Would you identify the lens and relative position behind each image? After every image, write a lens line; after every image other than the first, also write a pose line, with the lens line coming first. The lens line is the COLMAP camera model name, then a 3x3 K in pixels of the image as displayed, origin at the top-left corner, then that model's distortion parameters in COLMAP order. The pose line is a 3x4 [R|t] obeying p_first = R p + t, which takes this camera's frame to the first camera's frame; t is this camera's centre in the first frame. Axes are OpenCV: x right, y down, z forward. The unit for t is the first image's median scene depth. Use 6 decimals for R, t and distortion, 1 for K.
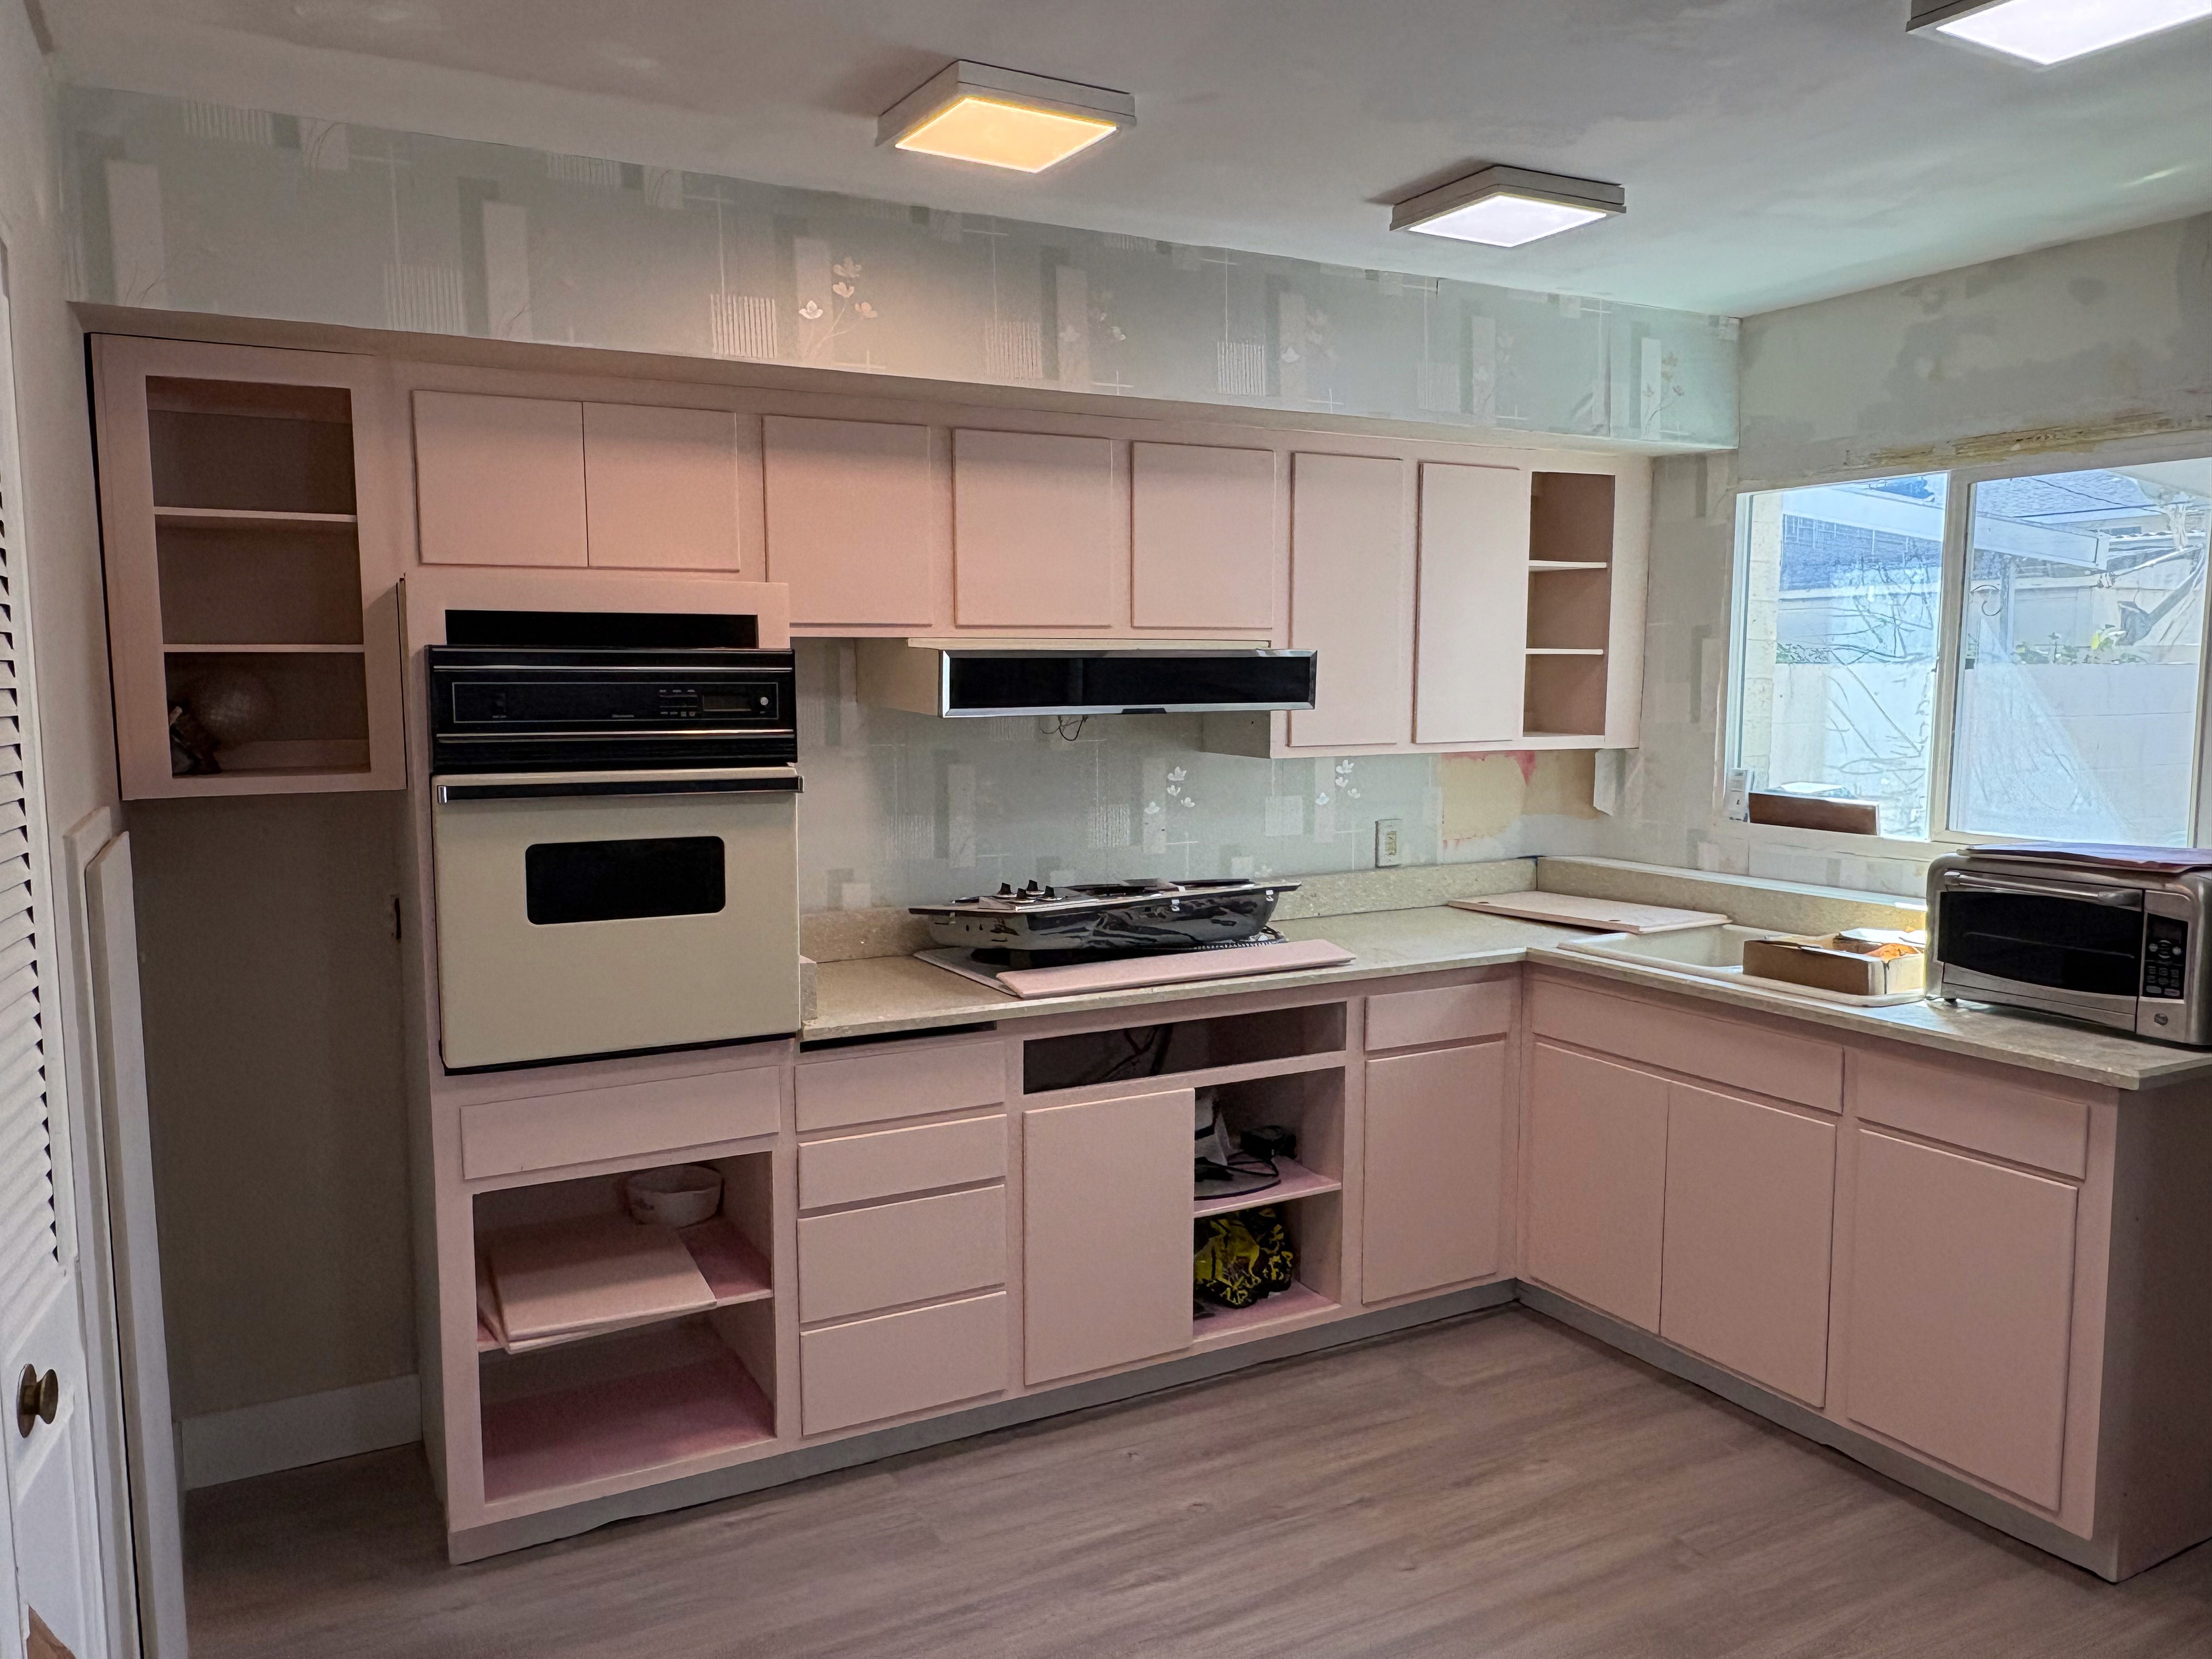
lens RADIAL K [[1607.8, 0, 1112.6], [0, 1607.8, 834.2], [0, 0, 1]] dist [0.005551, -0.005450]
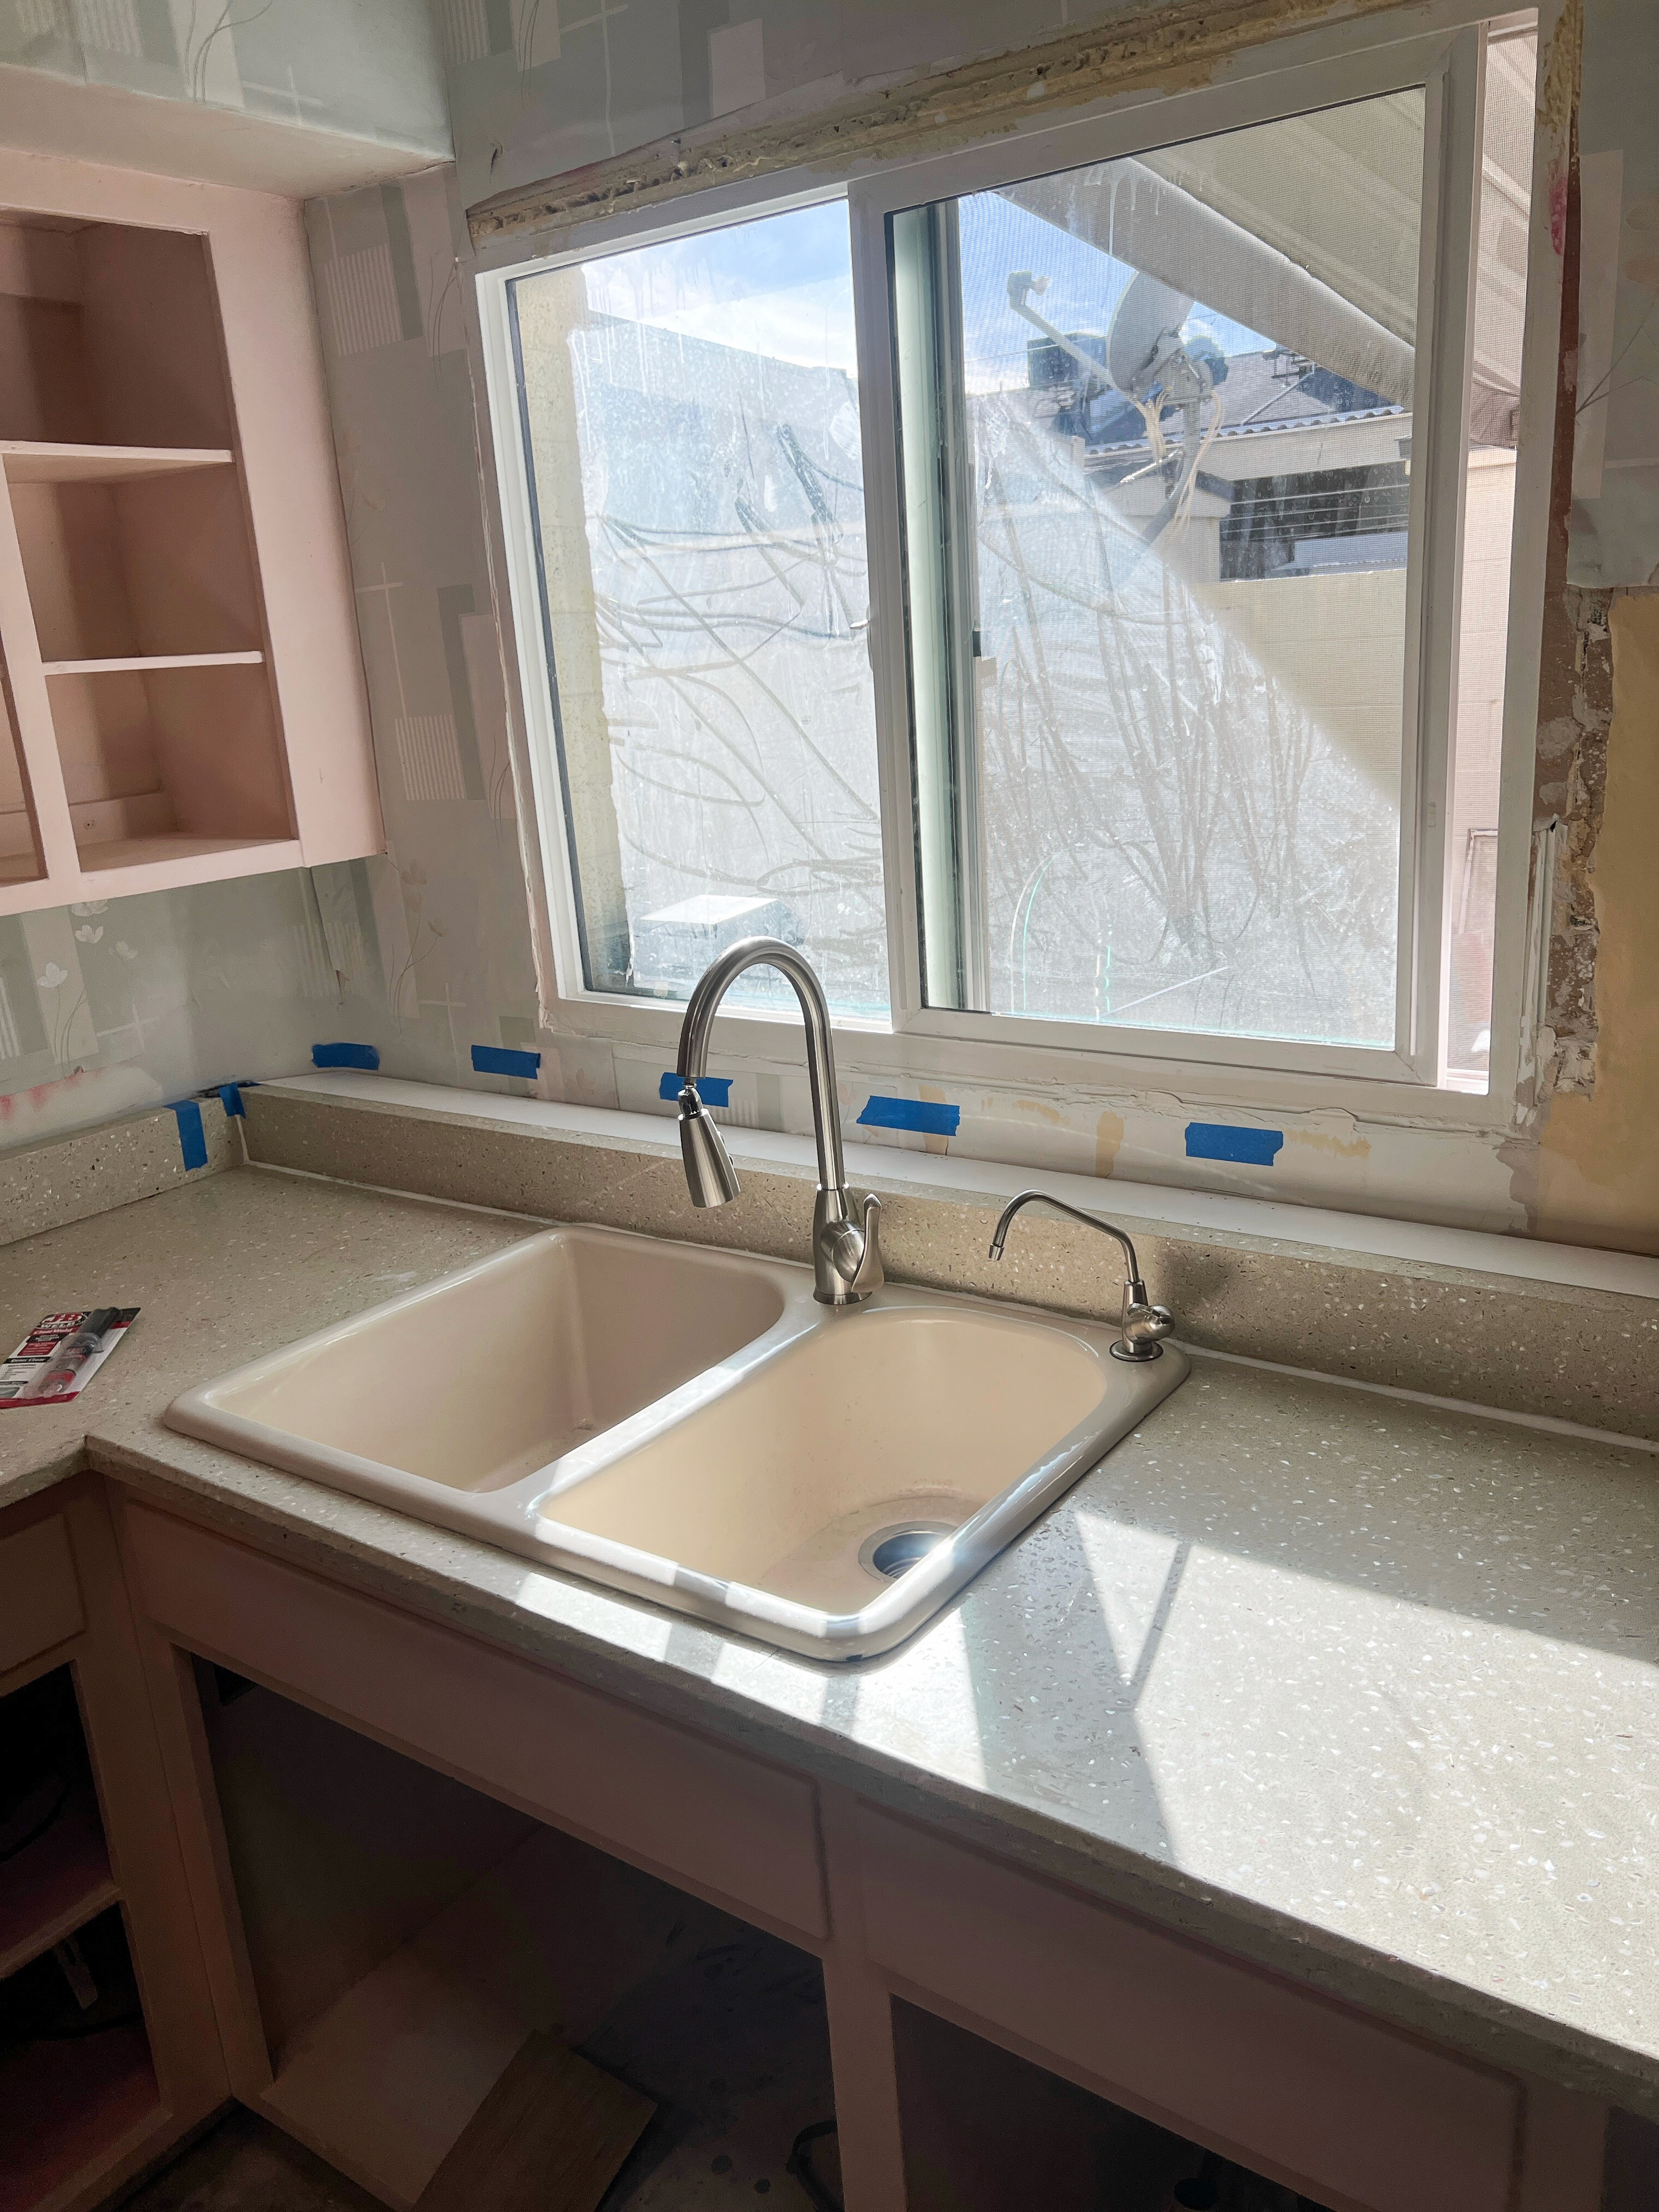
lens RADIAL K [[1674.7, 0, 863.9], [0, 1674.7, 1102.9], [0, 0, 1]] dist [0.038807, -0.034970]
pose [[0.896640, -0.173186, 0.407485, 0.329075], [0.108218, 0.978136, 0.177594, -0.076557], [-0.429332, -0.115141, 0.895777, 0.658621]]
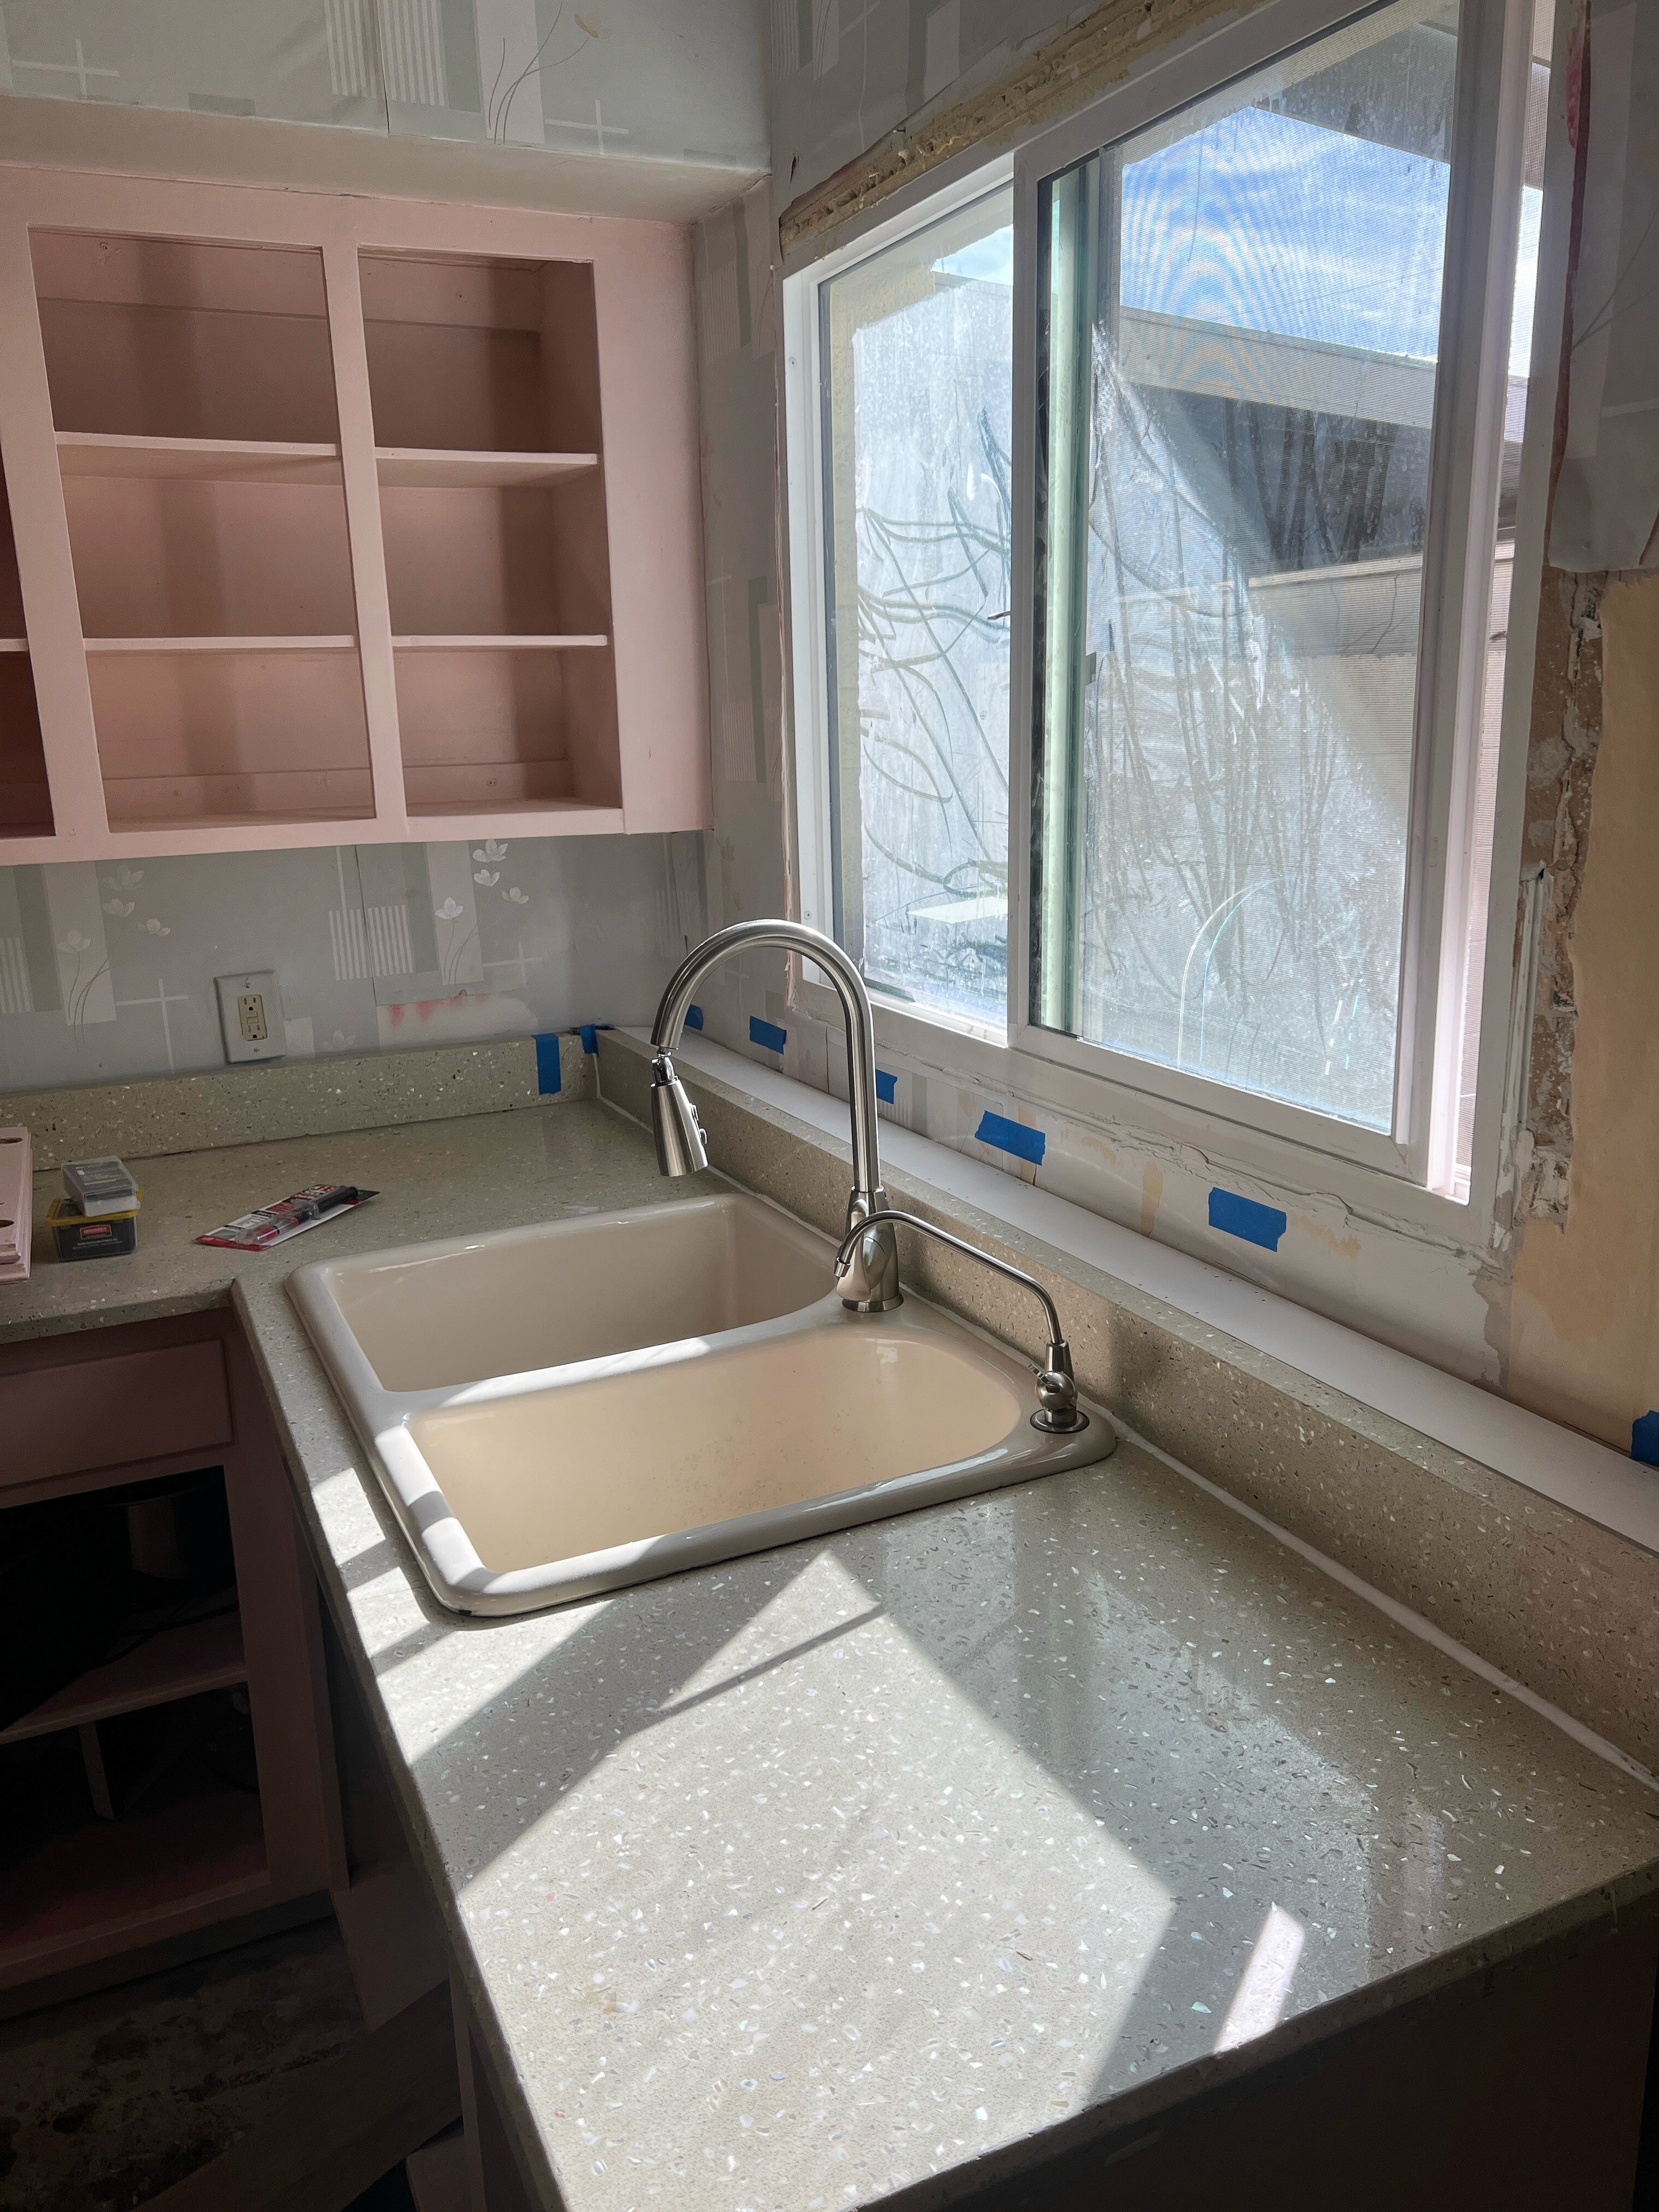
lens RADIAL K [[1674.7, 0, 848.7], [0, 1674.7, 1095.4], [0, 0, 1]] dist [0.038807, -0.034970]
pose [[0.998662, -0.010454, -0.050651, 0.553729], [0.016888, 0.991591, 0.128304, -0.052026], [0.048884, -0.128987, 0.990441, 0.629024]]
